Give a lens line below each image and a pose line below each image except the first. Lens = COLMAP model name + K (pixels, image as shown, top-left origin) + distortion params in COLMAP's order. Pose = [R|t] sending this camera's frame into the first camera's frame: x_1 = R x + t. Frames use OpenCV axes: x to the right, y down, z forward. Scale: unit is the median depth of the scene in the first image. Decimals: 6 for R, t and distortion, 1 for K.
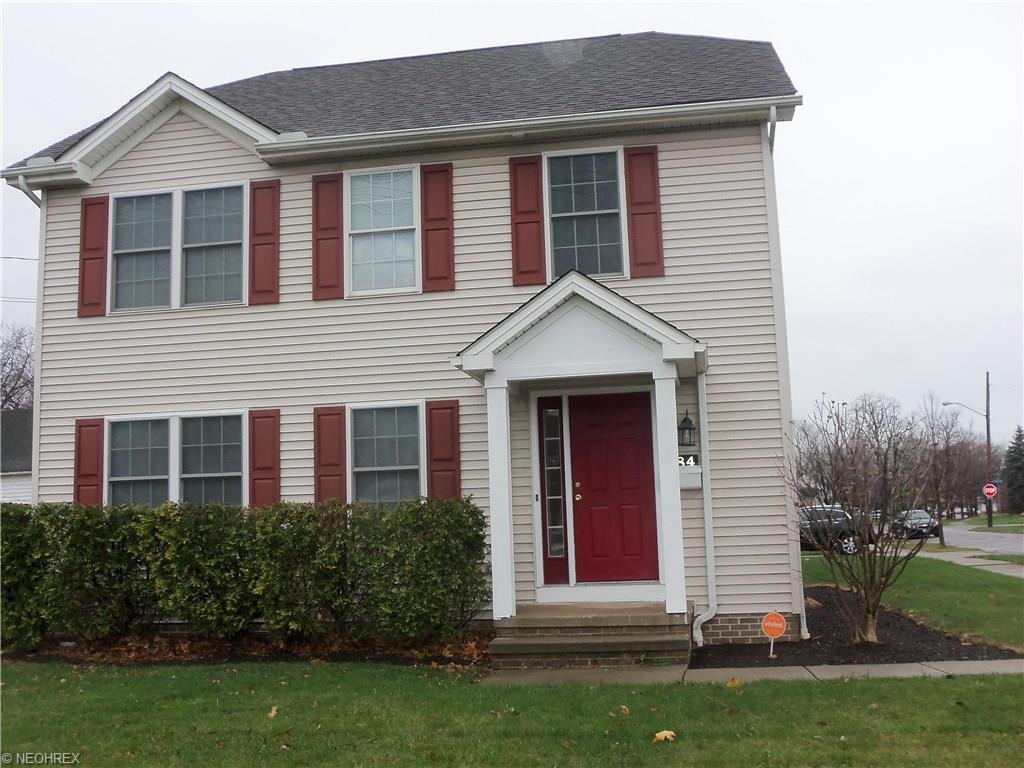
lens RADIAL K [[1090.1, 0, 512.7], [0, 1090.1, 387.6], [0, 0, 1]] dist [-0.128607, 0.172275]
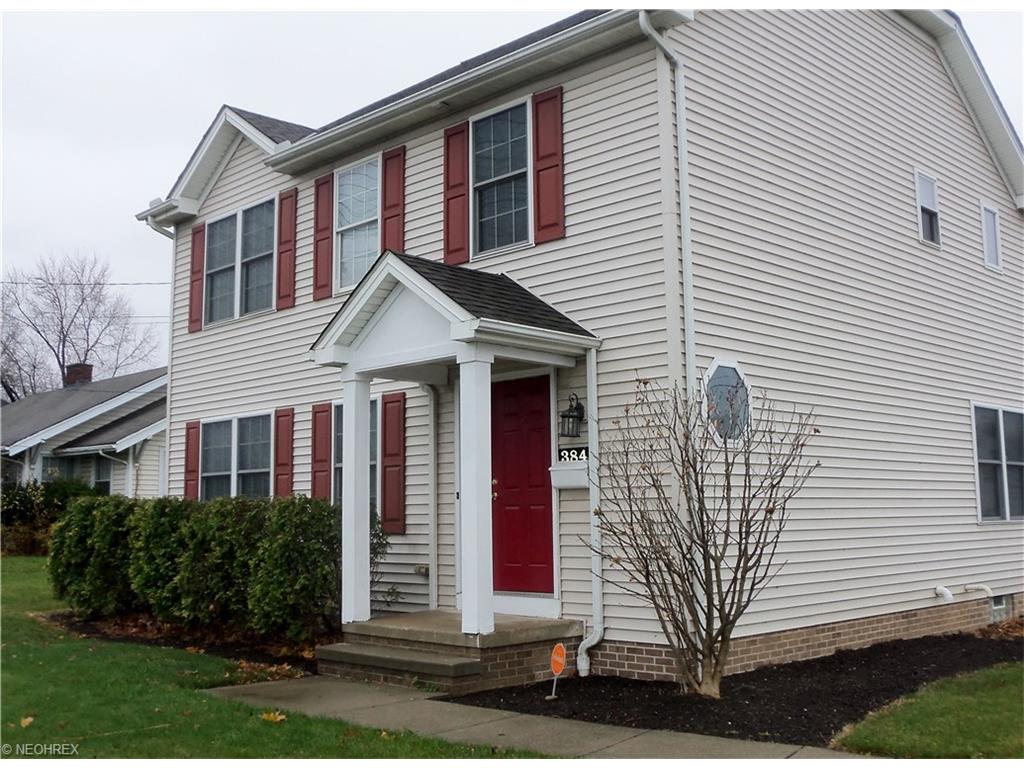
lens RADIAL K [[1113.8, 0, 512.0], [0, 1113.8, 384.0], [0, 0, 1]] dist [-0.126843, 0.158277]
pose [[0.813340, -0.047209, -0.579870, 0.582073], [0.058156, 0.998307, 0.000297, 0.008749], [0.578874, -0.033964, 0.814709, 0.251680]]
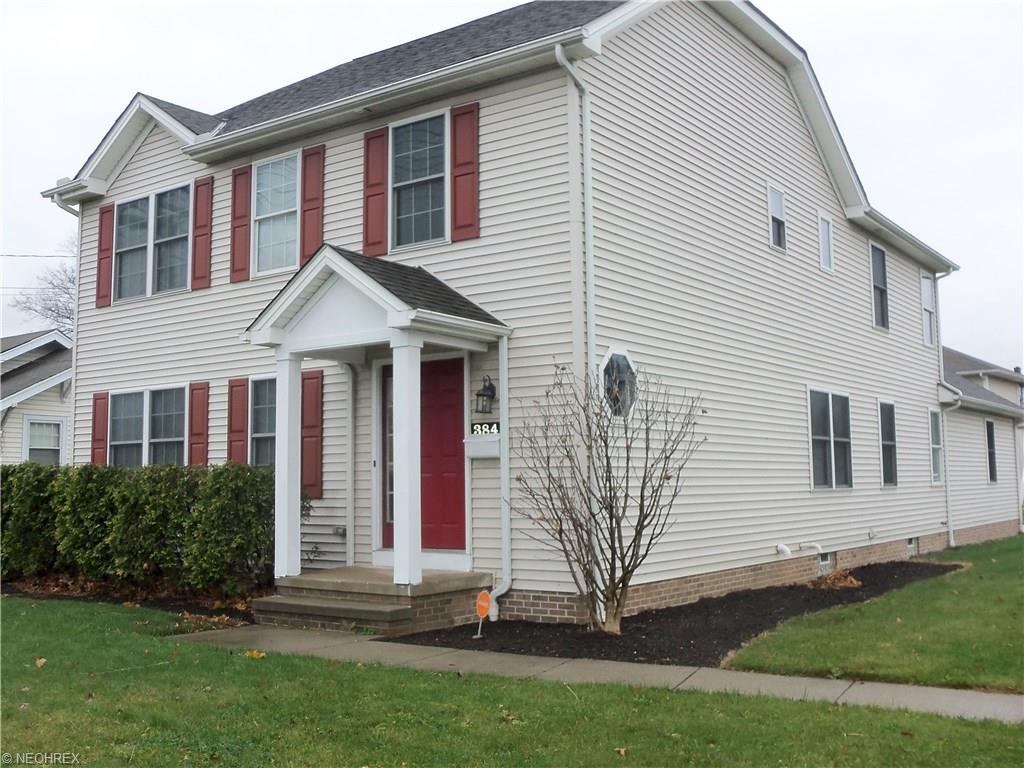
lens RADIAL K [[1090.1, 0, 512.7], [0, 1090.1, 387.6], [0, 0, 1]] dist [-0.128607, 0.172275]
pose [[0.895462, -0.017127, -0.444808, 0.570887], [0.037245, 0.998638, 0.036527, -0.003499], [0.443576, -0.049276, 0.894881, 0.135084]]
